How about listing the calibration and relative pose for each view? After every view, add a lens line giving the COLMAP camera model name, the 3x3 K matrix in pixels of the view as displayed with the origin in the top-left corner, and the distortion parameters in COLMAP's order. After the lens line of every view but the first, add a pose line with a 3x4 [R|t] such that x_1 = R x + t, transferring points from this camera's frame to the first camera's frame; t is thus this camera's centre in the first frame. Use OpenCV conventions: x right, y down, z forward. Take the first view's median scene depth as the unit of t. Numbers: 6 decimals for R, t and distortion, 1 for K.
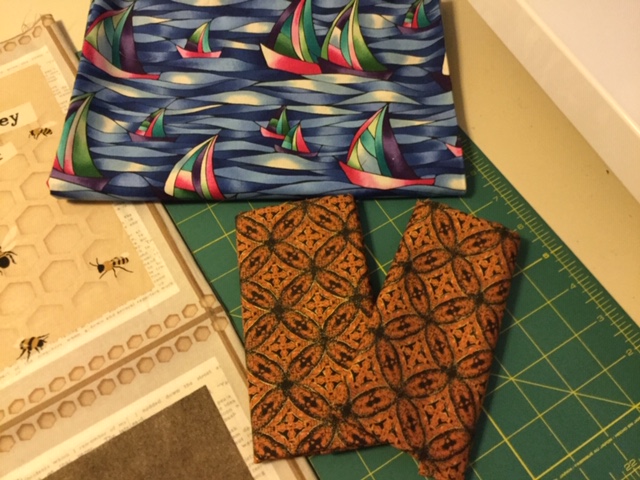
lens RADIAL K [[563.4, 0, 320.0], [0, 563.4, 240.0], [0, 0, 1]] dist [0.048052, -0.106492]
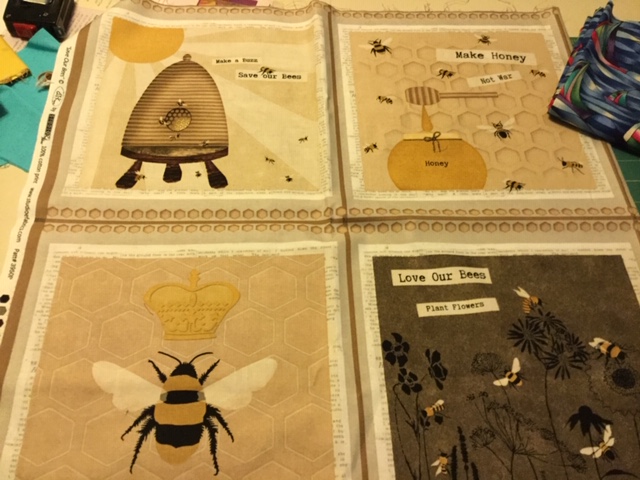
lens RADIAL K [[563.4, 0, 320.0], [0, 563.4, 240.0], [0, 0, 1]] dist [0.048052, -0.106492]
pose [[0.872595, 0.441989, -0.207900, -0.536332], [-0.460831, 0.886051, -0.050475, 0.590360], [0.161901, 0.139851, 0.976847, -0.536729]]
